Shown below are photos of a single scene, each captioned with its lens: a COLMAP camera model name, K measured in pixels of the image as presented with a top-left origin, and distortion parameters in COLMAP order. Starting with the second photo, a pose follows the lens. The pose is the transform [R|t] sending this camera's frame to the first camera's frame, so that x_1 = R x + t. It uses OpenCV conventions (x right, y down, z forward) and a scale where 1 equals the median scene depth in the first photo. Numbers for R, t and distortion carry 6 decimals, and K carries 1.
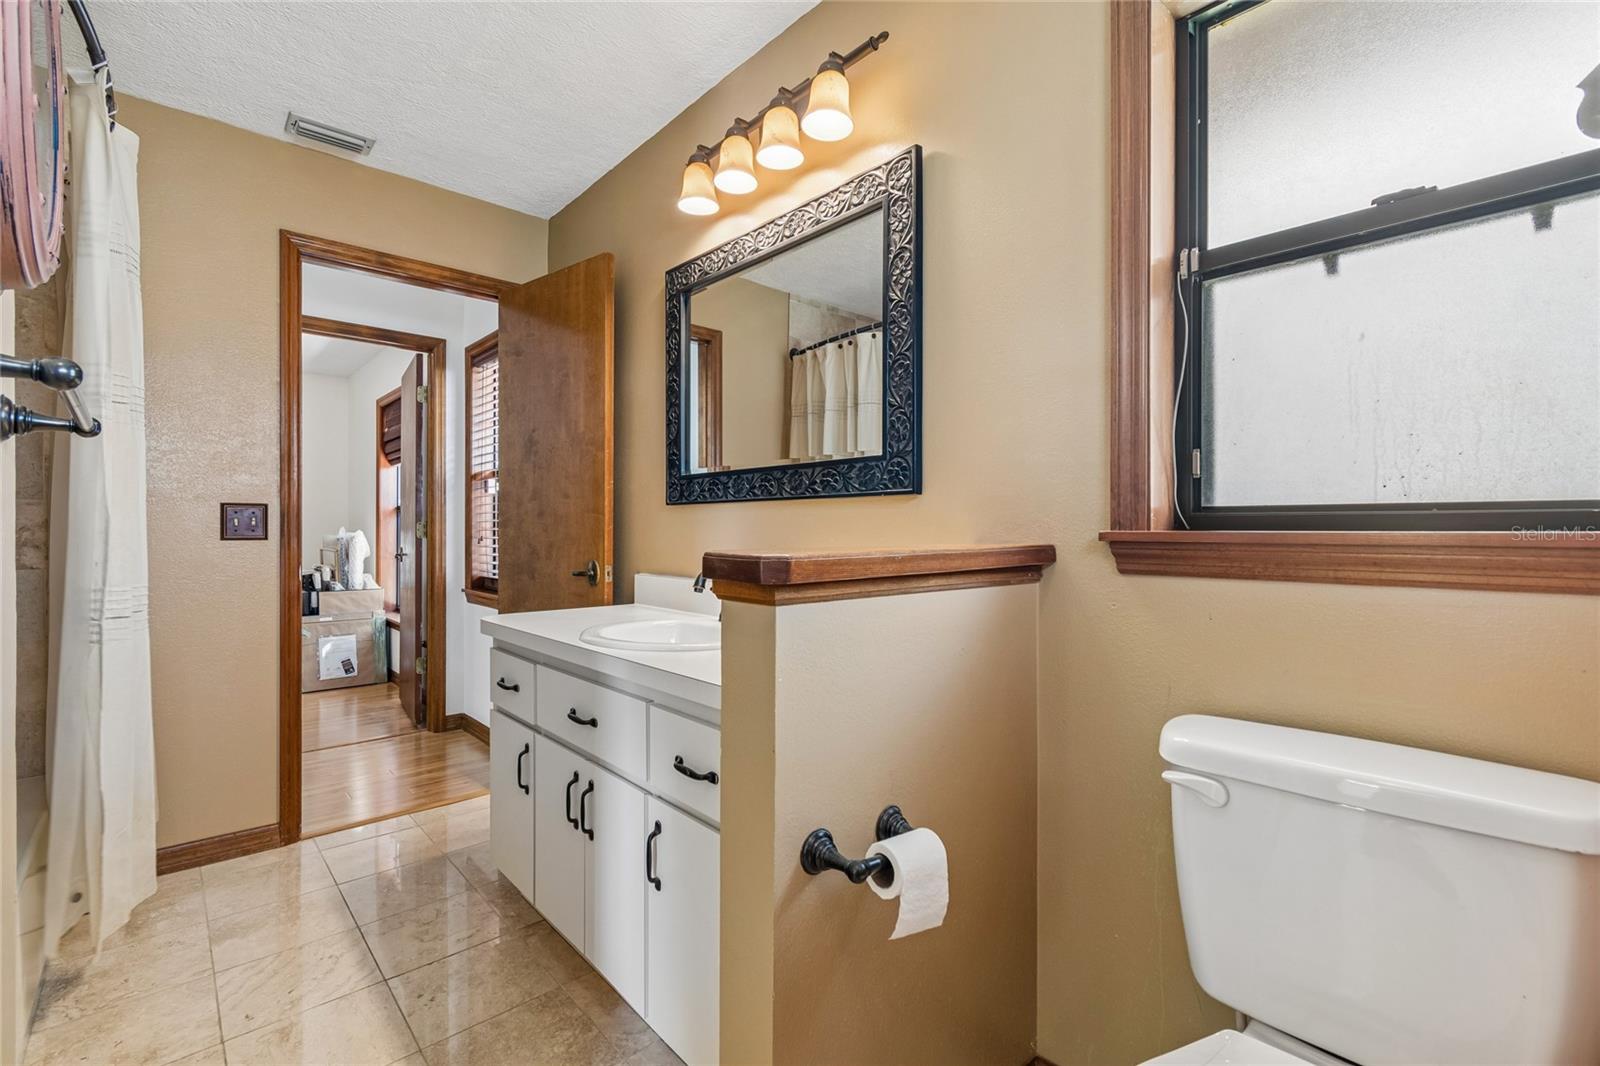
lens RADIAL K [[706.6, 0, 785.0], [0, 706.6, 529.5], [0, 0, 1]] dist [0.000426, 0.000263]
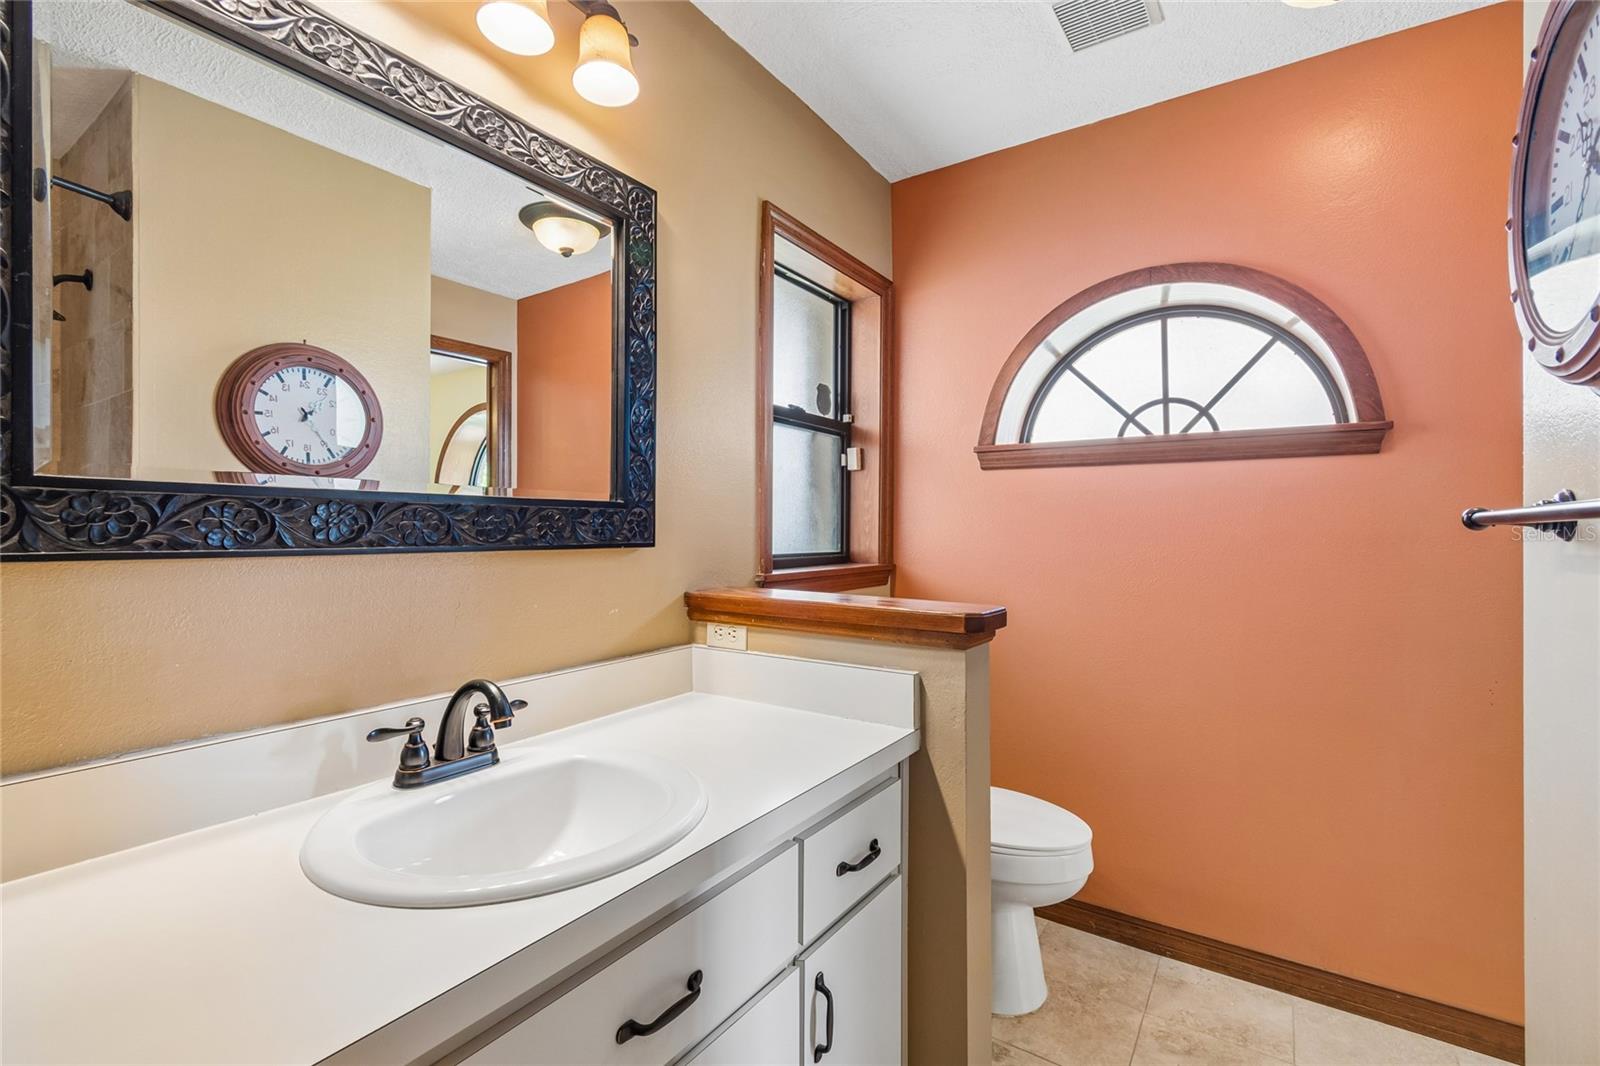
lens RADIAL K [[706.6, 0, 785.0], [0, 706.6, 529.5], [0, 0, 1]] dist [0.000426, 0.000263]
pose [[-0.242525, -0.004289, 0.970136, -0.778033], [-0.003498, 0.999988, 0.003547, -0.074878], [-0.970139, -0.002533, -0.242537, 1.017532]]
